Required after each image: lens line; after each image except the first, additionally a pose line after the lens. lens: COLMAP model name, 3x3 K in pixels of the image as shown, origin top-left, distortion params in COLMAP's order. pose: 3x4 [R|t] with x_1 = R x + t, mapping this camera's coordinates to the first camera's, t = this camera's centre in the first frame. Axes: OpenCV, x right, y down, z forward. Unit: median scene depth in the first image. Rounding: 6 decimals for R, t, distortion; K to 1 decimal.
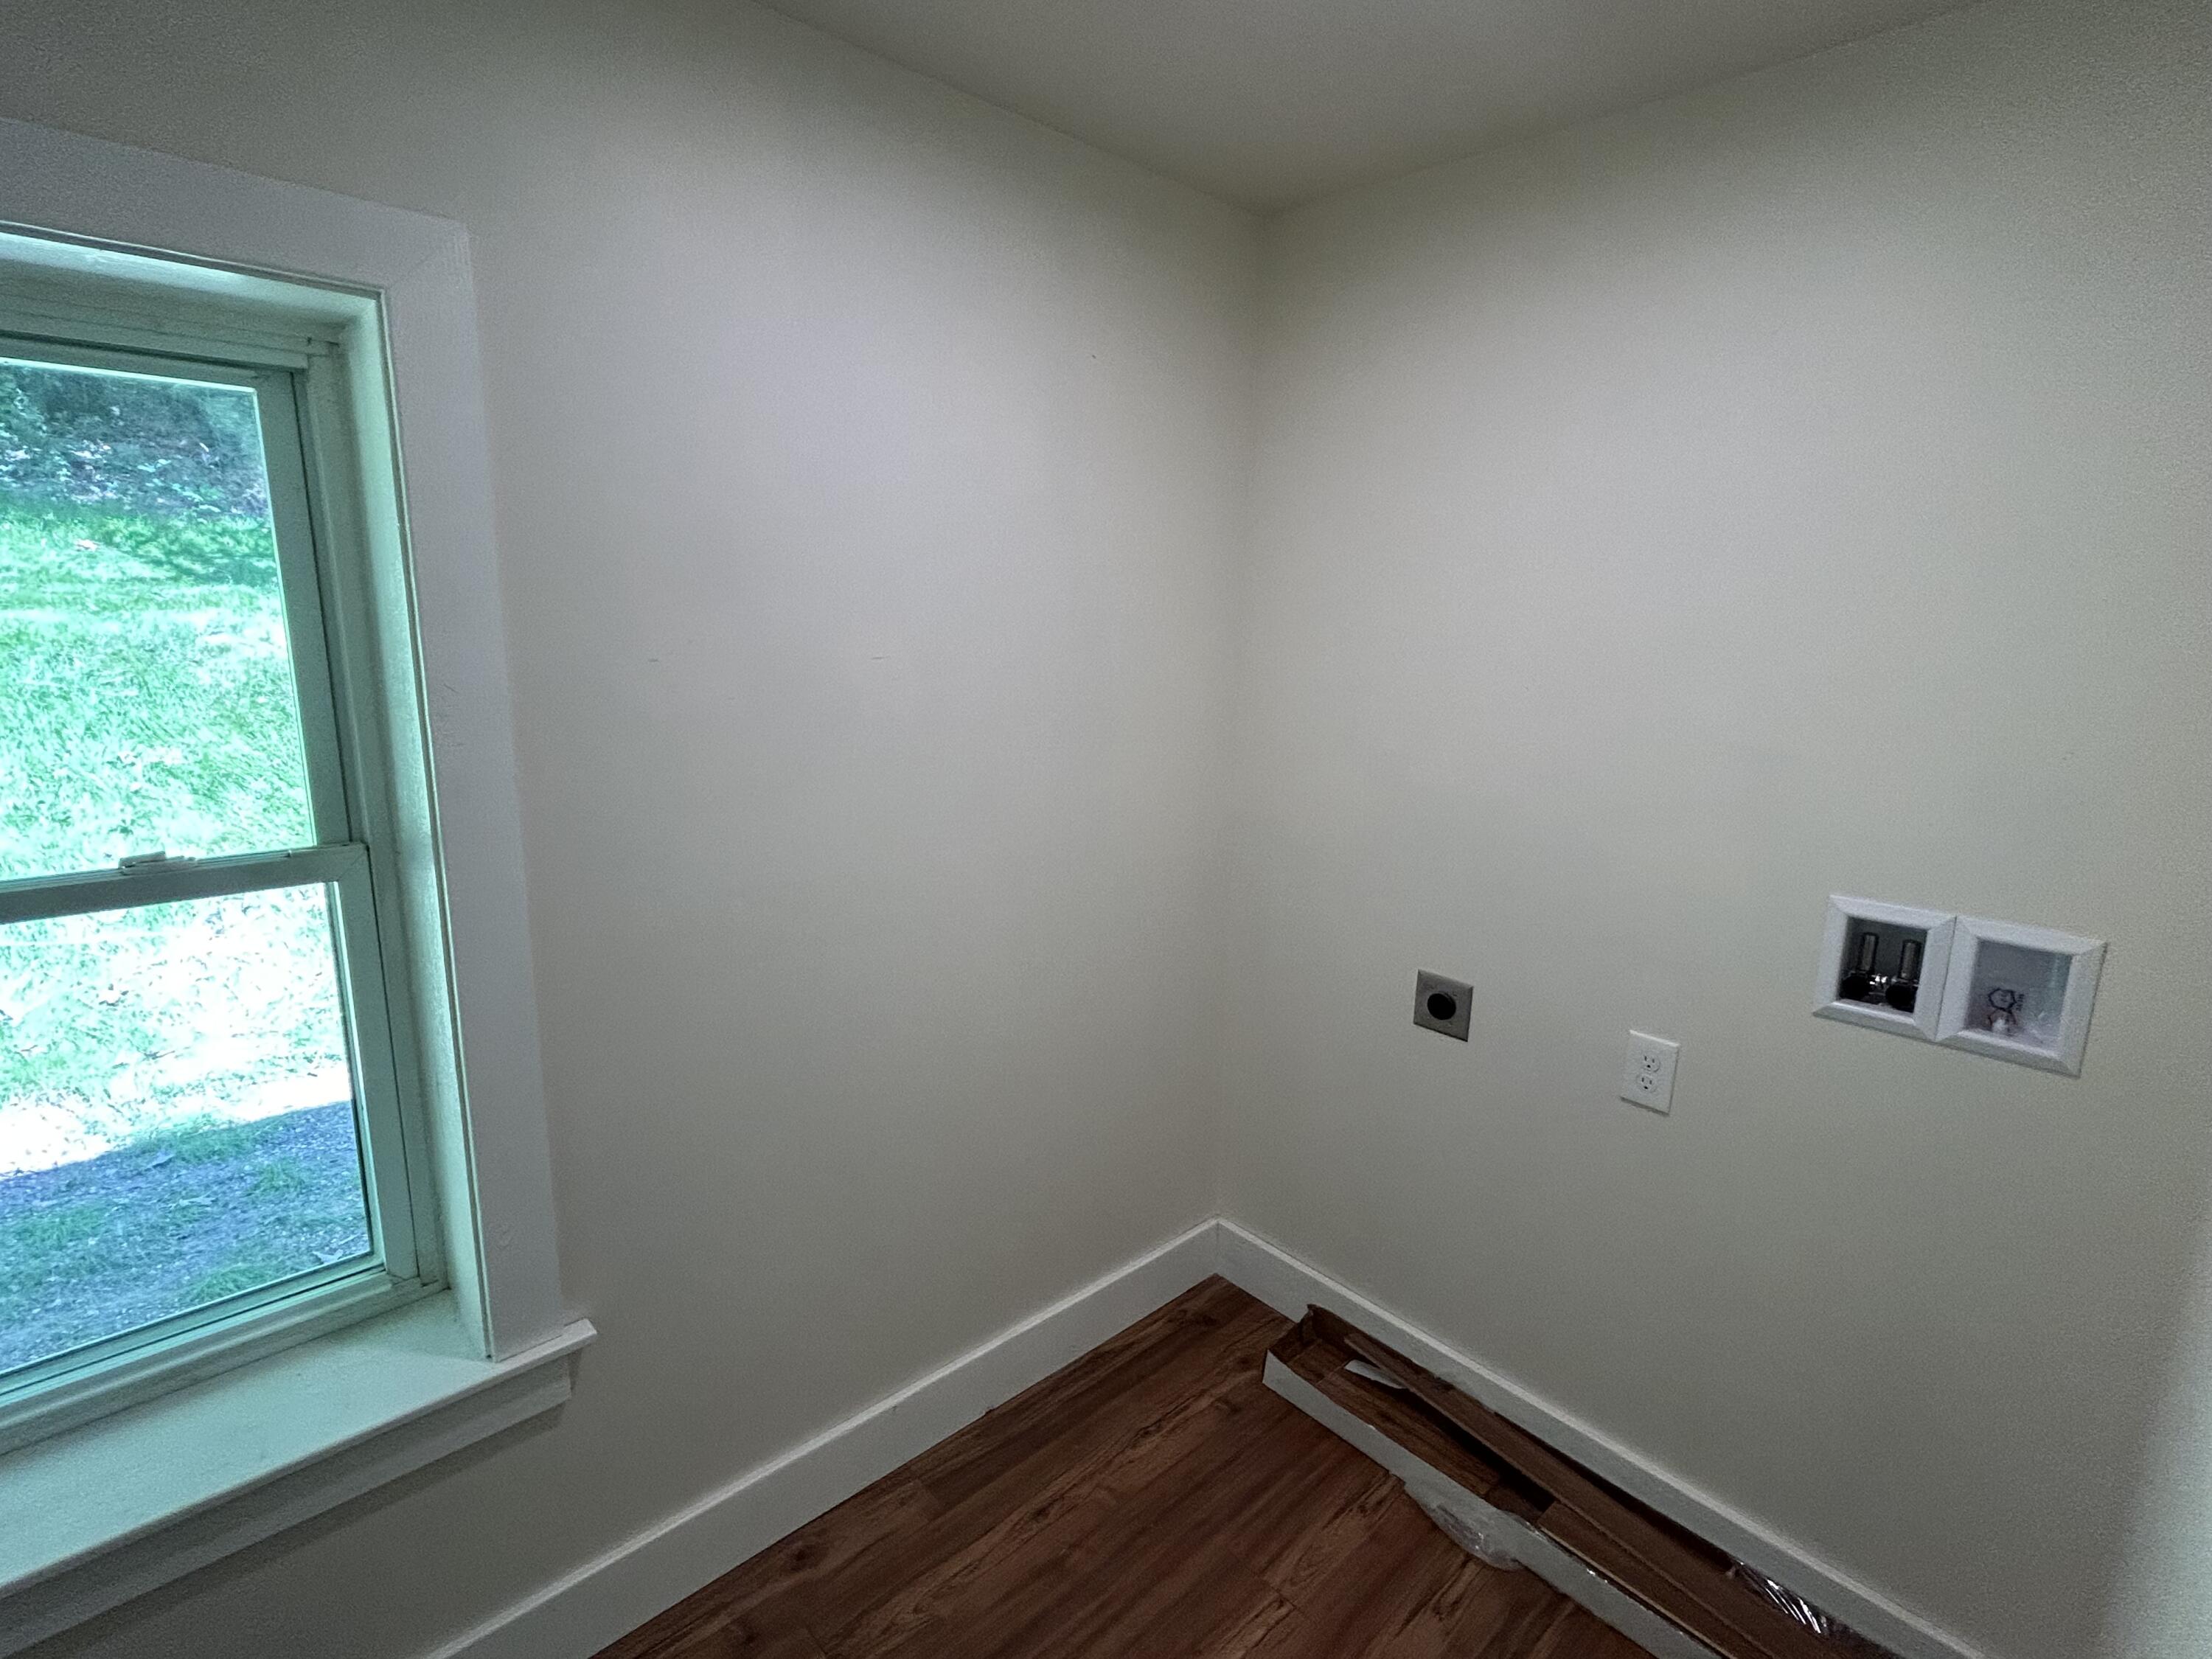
lens RADIAL K [[1059.1, 0, 1100.6], [0, 1059.1, 825.9], [0, 0, 1]] dist [-0.014134, 0.008923]
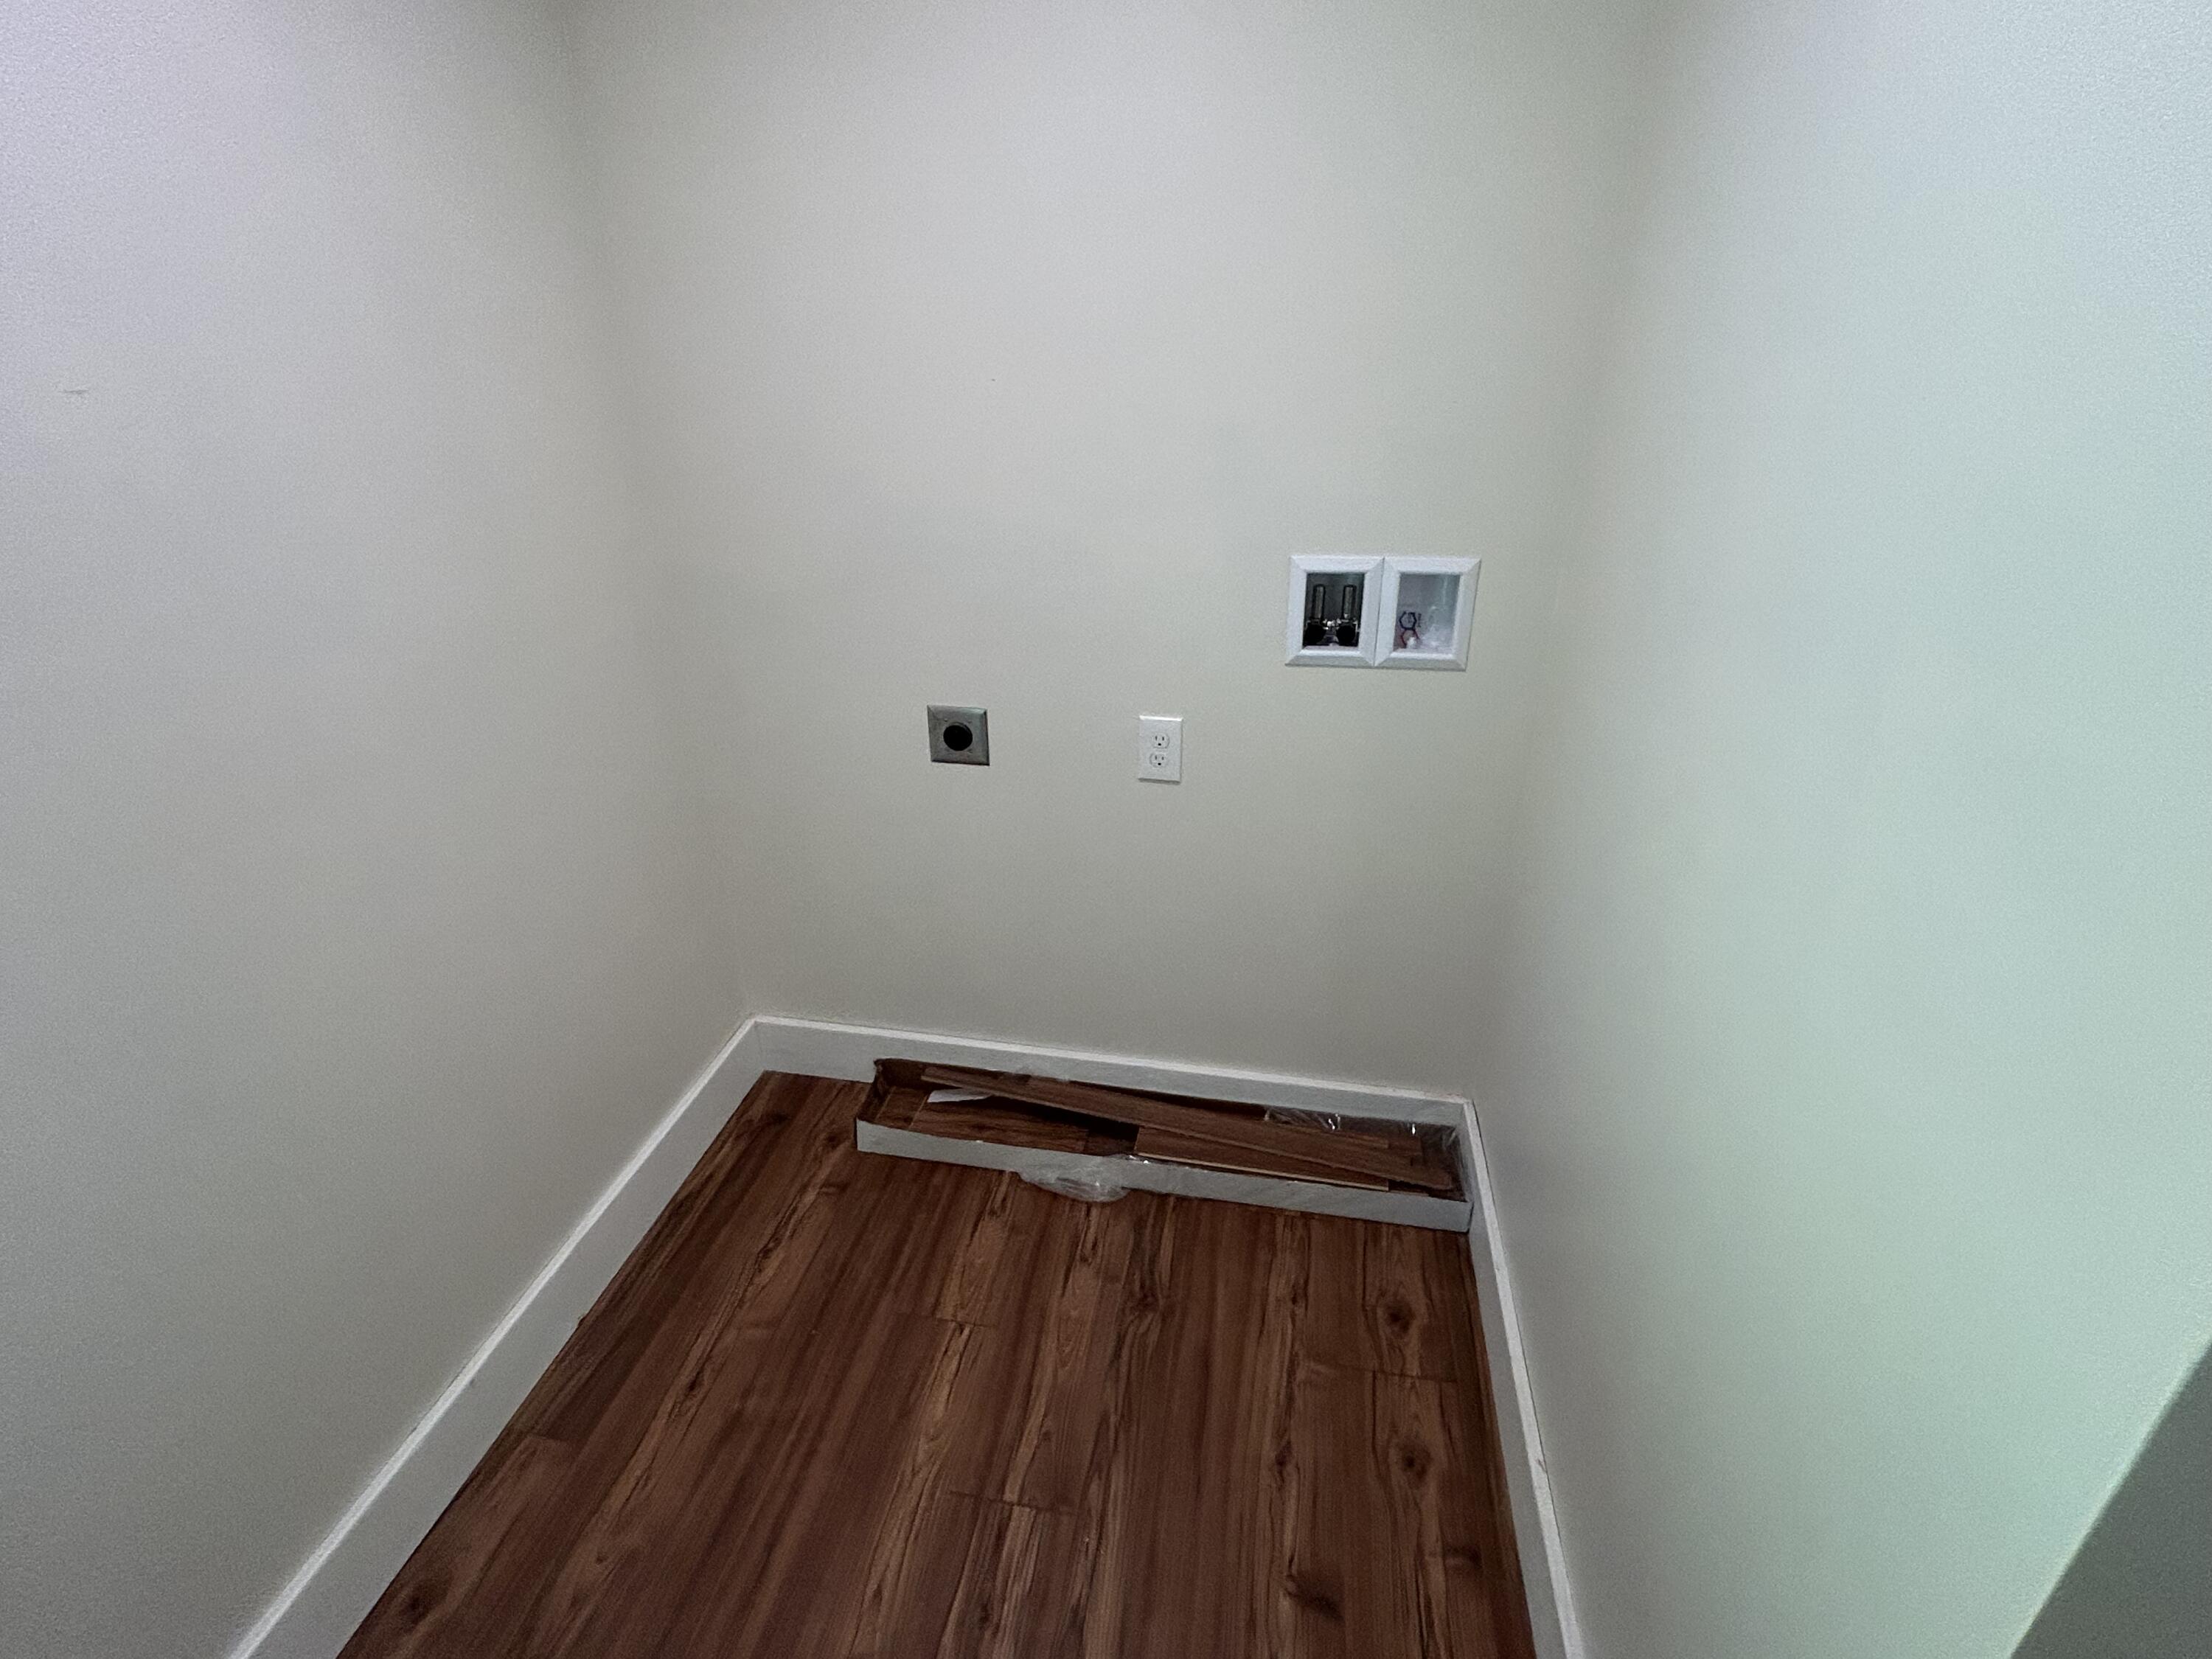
lens RADIAL K [[1059.1, 0, 1100.6], [0, 1059.1, 825.9], [0, 0, 1]] dist [-0.014134, 0.008923]
pose [[0.800928, -0.289693, 0.524016, -0.116205], [0.150319, 0.944423, 0.292353, -0.018805], [-0.579585, -0.155384, 0.799960, 0.148696]]
